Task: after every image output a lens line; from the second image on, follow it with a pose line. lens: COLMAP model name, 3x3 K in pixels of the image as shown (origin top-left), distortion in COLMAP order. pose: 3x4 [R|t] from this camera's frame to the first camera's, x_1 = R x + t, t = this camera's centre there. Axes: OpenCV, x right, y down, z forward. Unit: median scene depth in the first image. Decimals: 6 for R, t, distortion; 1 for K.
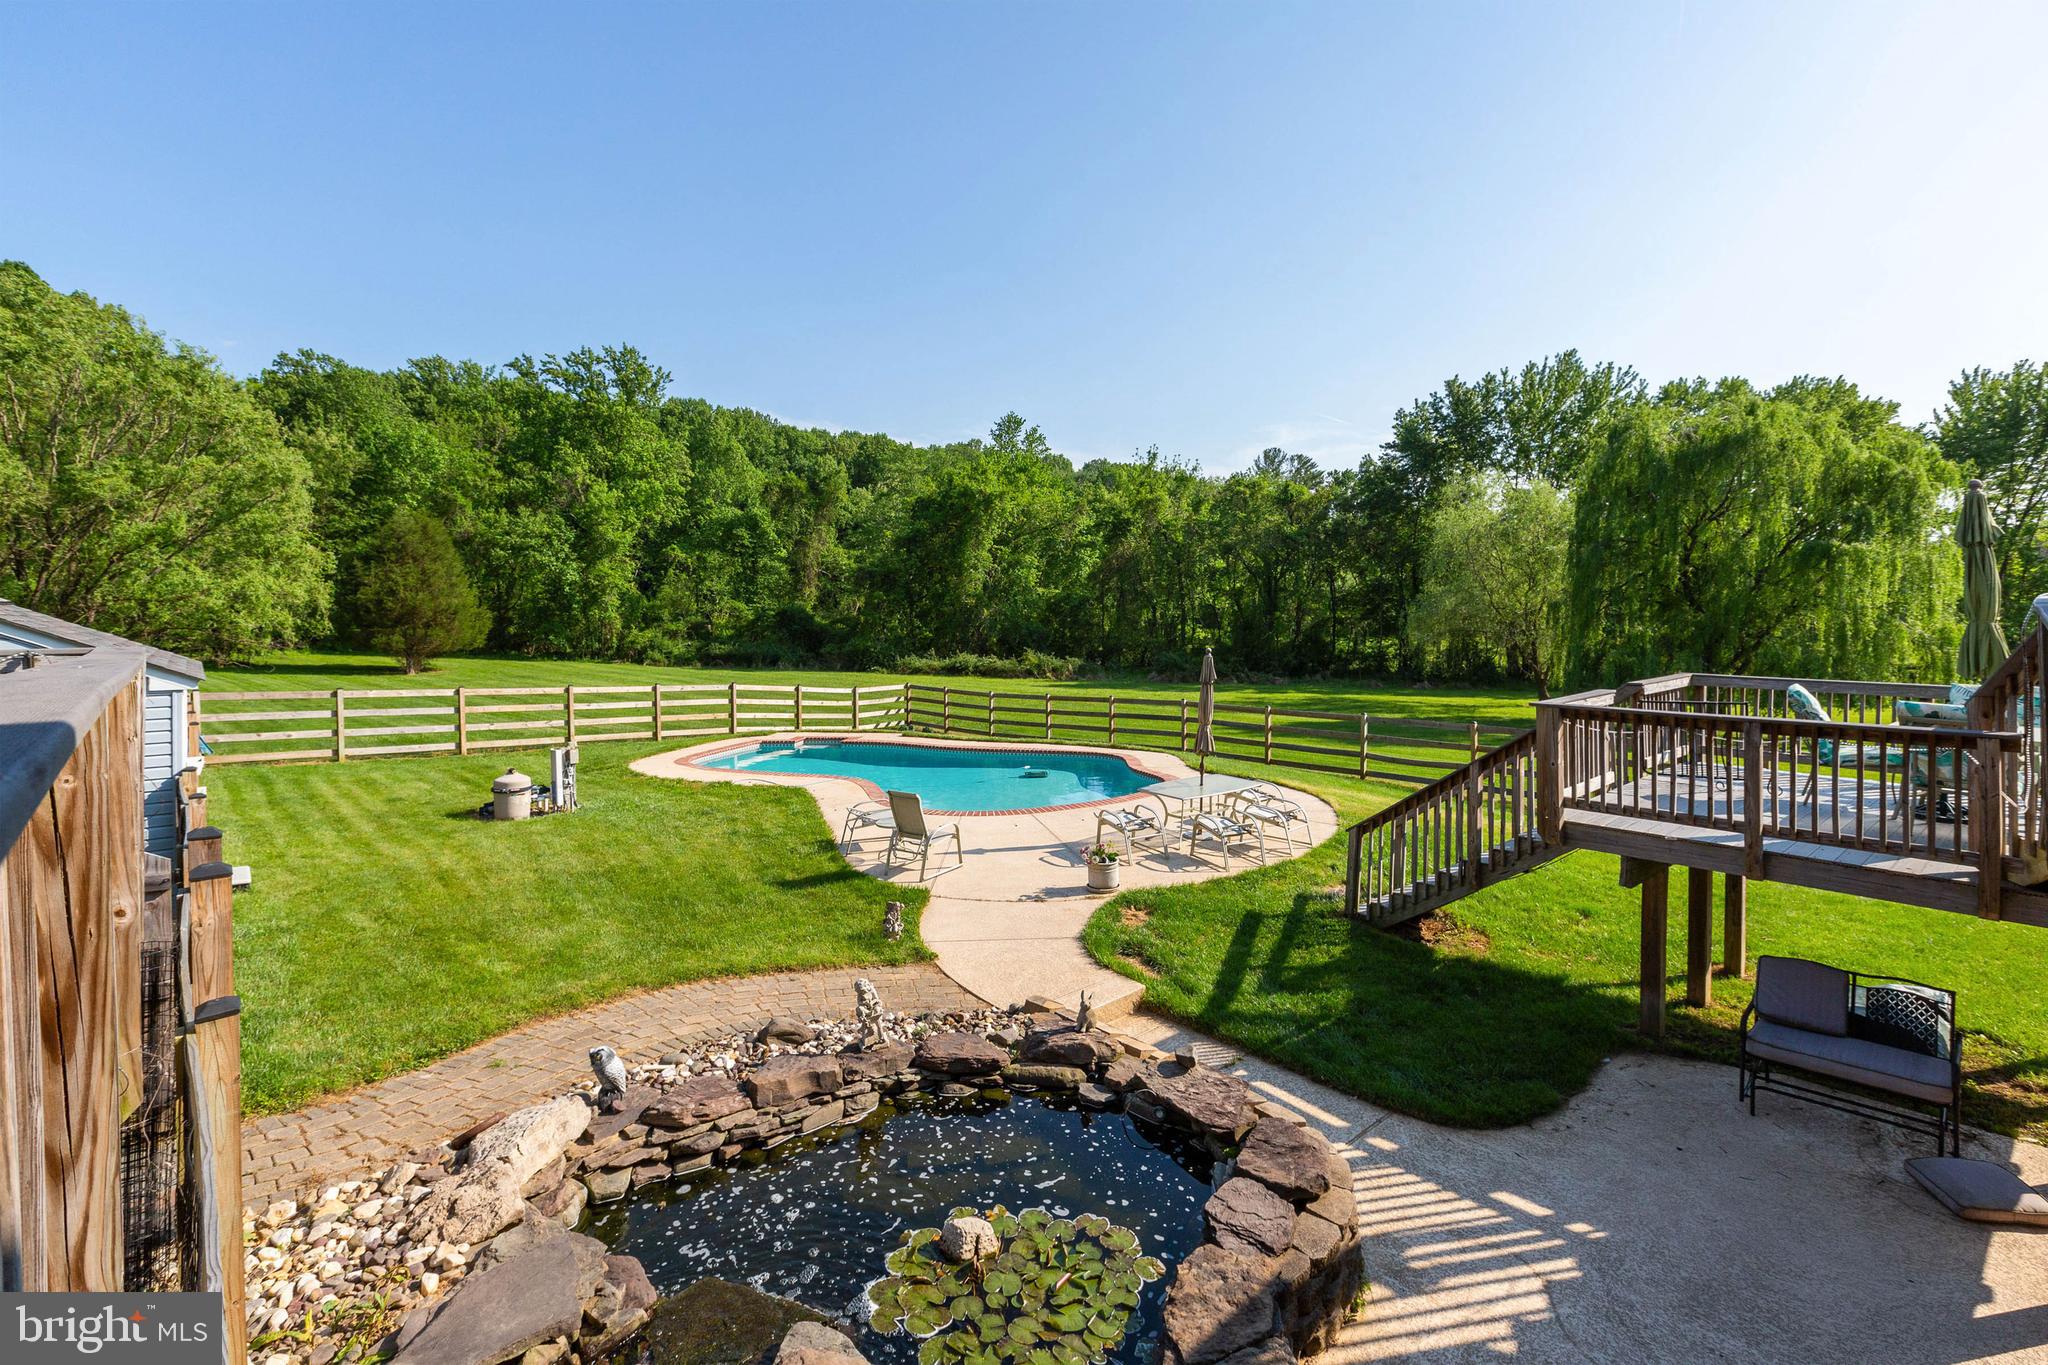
lens RADIAL K [[926.2, 0, 975.7], [0, 926.2, 647.6], [0, 0, 1]] dist [0.001406, -0.000230]
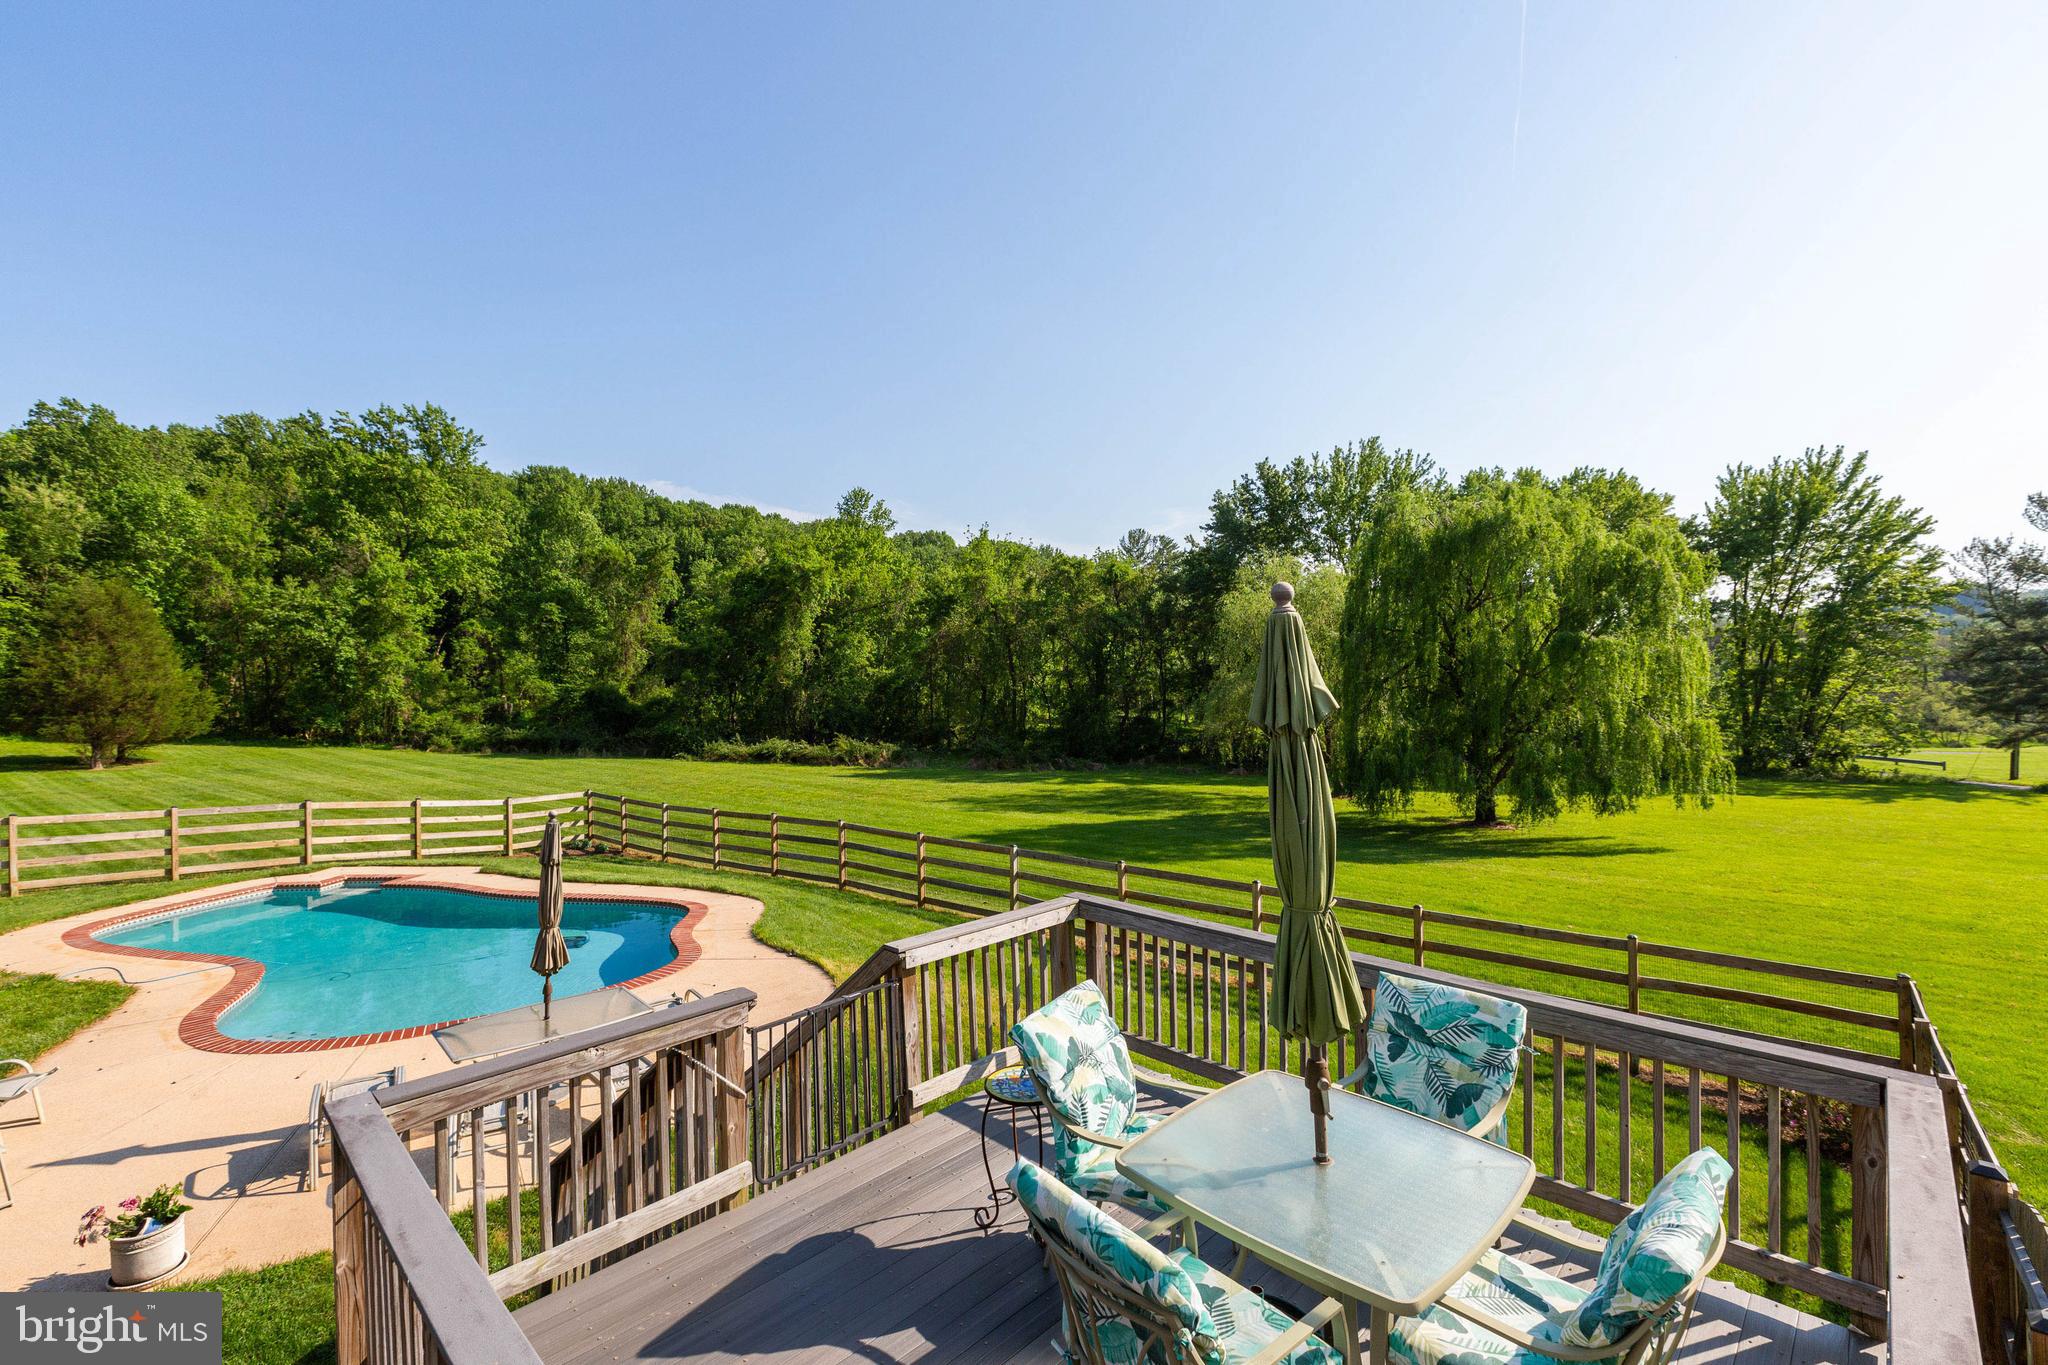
lens RADIAL K [[900.1, 0, 987.1], [0, 900.1, 685.9], [0, 0, 1]] dist [0.001220, 0.000112]
pose [[0.994638, 0.001191, 0.103414, 0.110002], [0.002508, 0.999362, -0.035632, -0.014484], [-0.103391, 0.035700, 0.994000, 0.072455]]
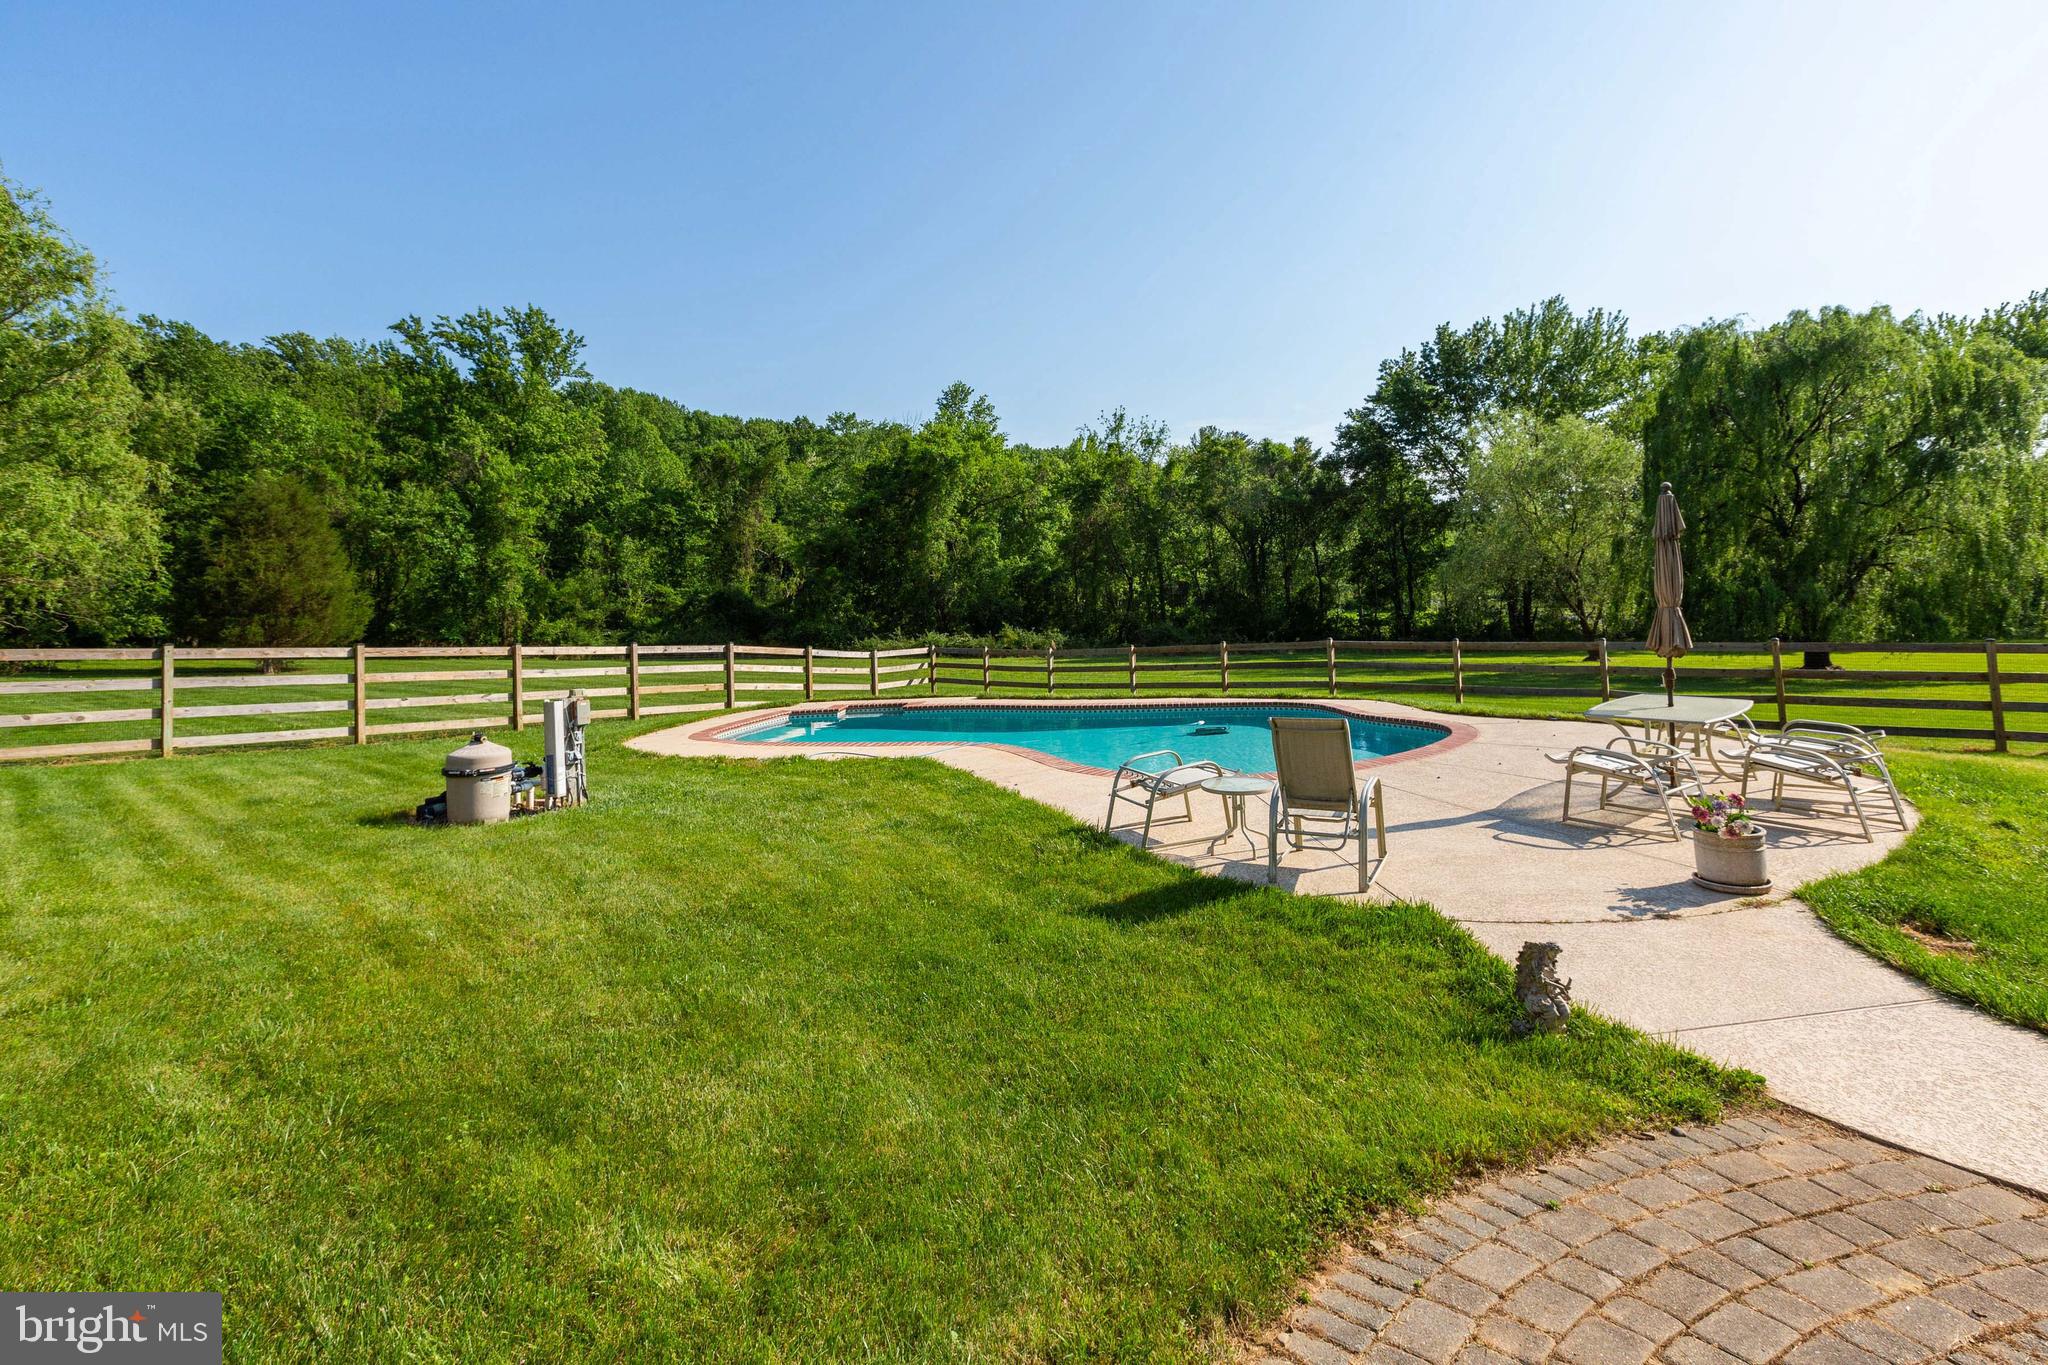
lens RADIAL K [[940.8, 0, 974.0], [0, 940.8, 576.8], [0, 0, 1]] dist [0.000710, -0.000726]
pose [[0.994758, -0.024396, 0.099307, -0.062255], [0.031802, 0.996774, -0.073690, 0.021385], [-0.097188, 0.076462, 0.992325, 0.094975]]
